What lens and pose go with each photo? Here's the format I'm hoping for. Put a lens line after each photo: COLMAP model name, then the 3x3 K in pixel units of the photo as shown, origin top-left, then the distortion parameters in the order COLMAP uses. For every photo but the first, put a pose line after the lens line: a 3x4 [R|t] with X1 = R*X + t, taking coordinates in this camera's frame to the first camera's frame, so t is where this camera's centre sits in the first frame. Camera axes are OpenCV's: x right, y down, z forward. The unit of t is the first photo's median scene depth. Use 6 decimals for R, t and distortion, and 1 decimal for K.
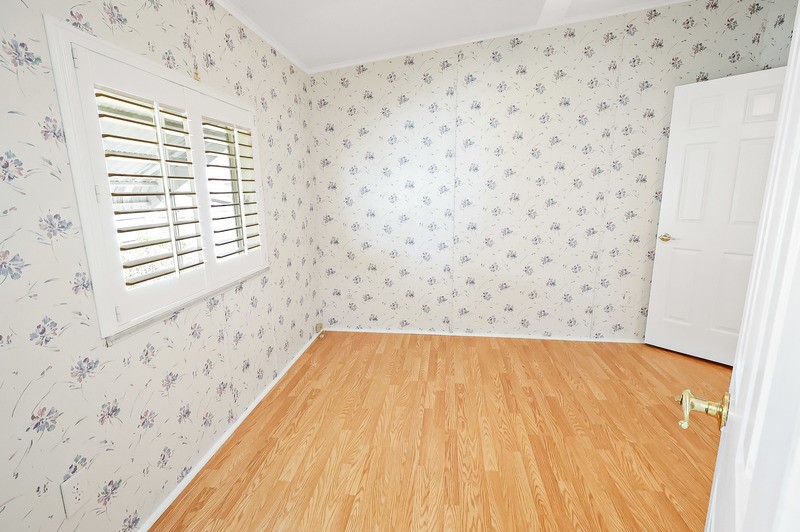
lens RADIAL K [[371.4, 0, 399.5], [0, 371.4, 264.3], [0, 0, 1]] dist [-0.003230, 0.001481]
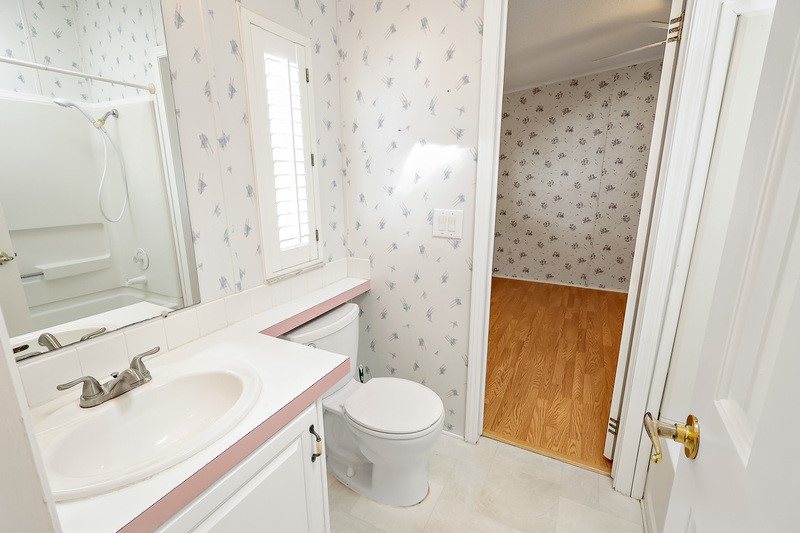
lens RADIAL K [[371.4, 0, 400.9], [0, 371.4, 266.2], [0, 0, 1]] dist [-0.003230, 0.001481]
pose [[0.942928, 0.090687, -0.320409, -0.073696], [-0.076433, 0.995455, 0.056814, 0.095241], [0.324105, -0.029081, 0.945574, -0.502697]]
